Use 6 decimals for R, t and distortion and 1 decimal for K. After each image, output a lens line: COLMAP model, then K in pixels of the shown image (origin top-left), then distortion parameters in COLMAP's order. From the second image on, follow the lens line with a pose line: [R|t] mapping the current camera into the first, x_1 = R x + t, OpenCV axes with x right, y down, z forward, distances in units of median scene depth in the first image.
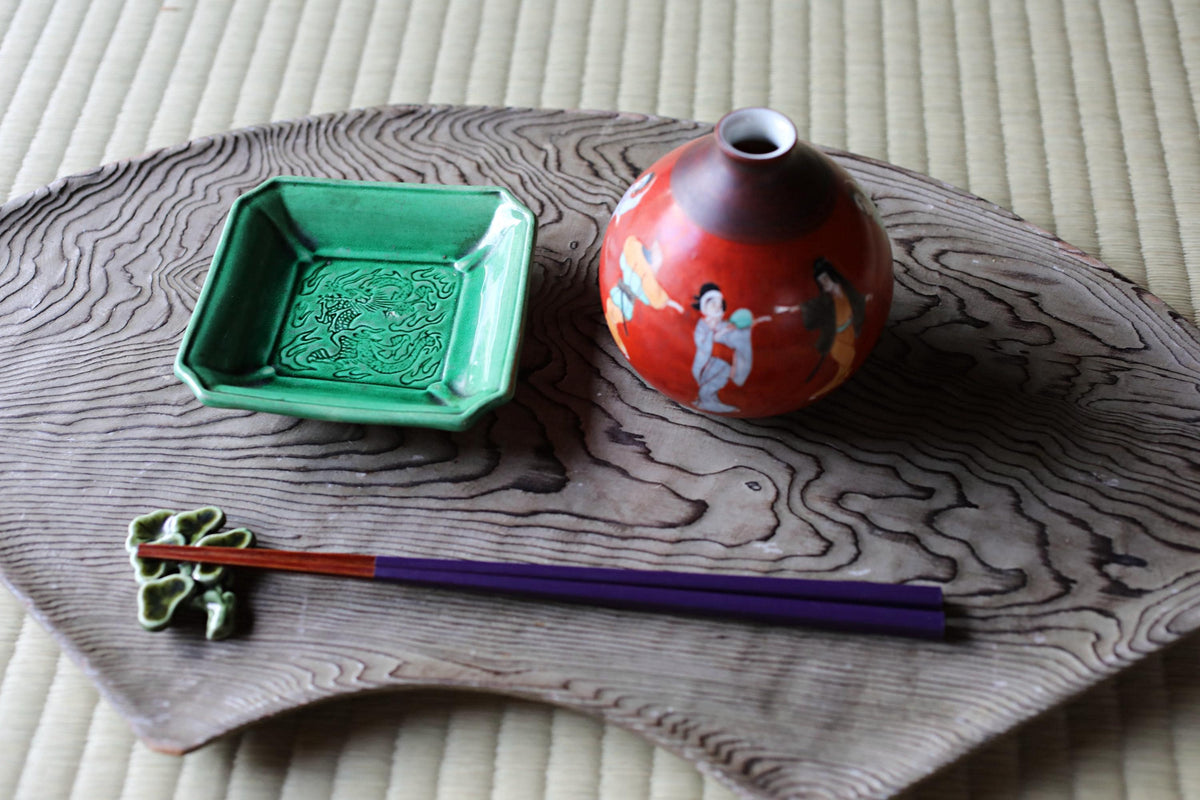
lens RADIAL K [[2017.5, 0, 599.9], [0, 2017.5, 401.7], [0, 0, 1]] dist [0.016783, 0.000000]
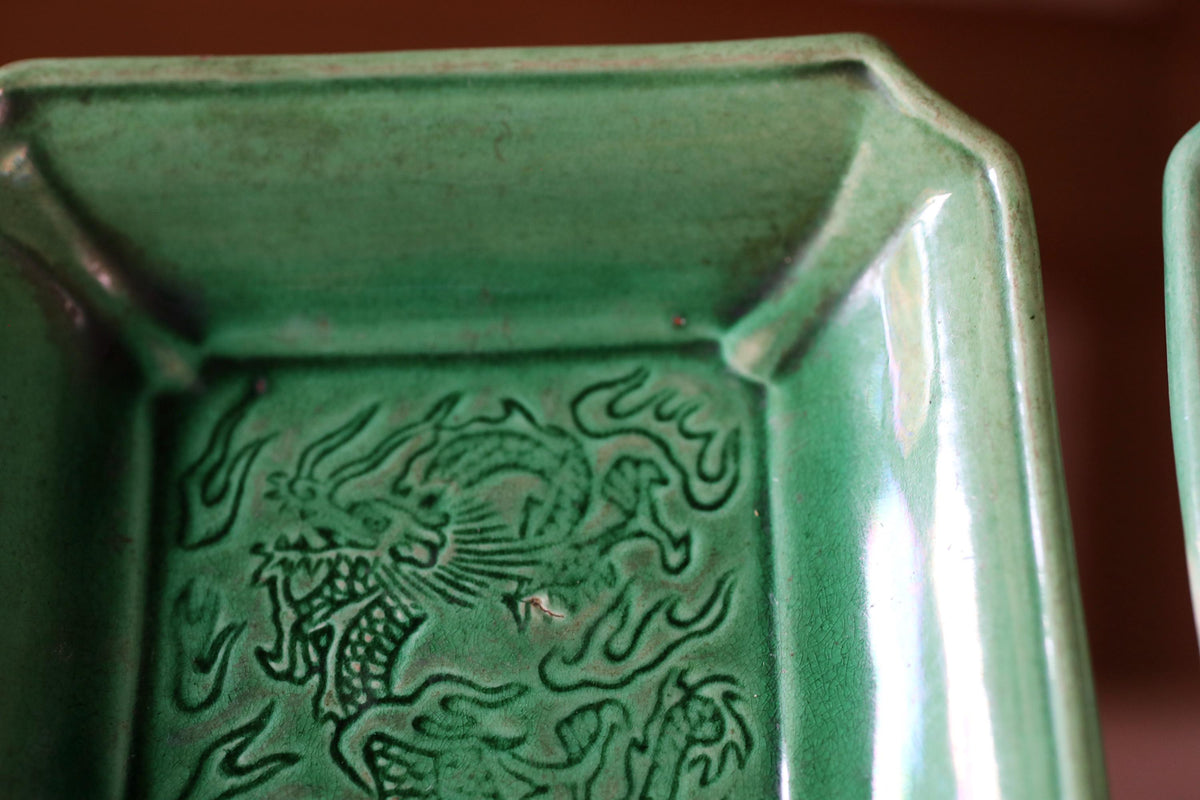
lens RADIAL K [[2017.5, 0, 580.0], [0, 2017.5, 453.3], [0, 0, 1]] dist [0.016783, 0.000000]
pose [[0.992513, -0.112797, 0.046844, -0.107720], [0.088711, 0.929381, 0.358304, -0.158705], [-0.083951, -0.351466, 0.932429, 0.753557]]
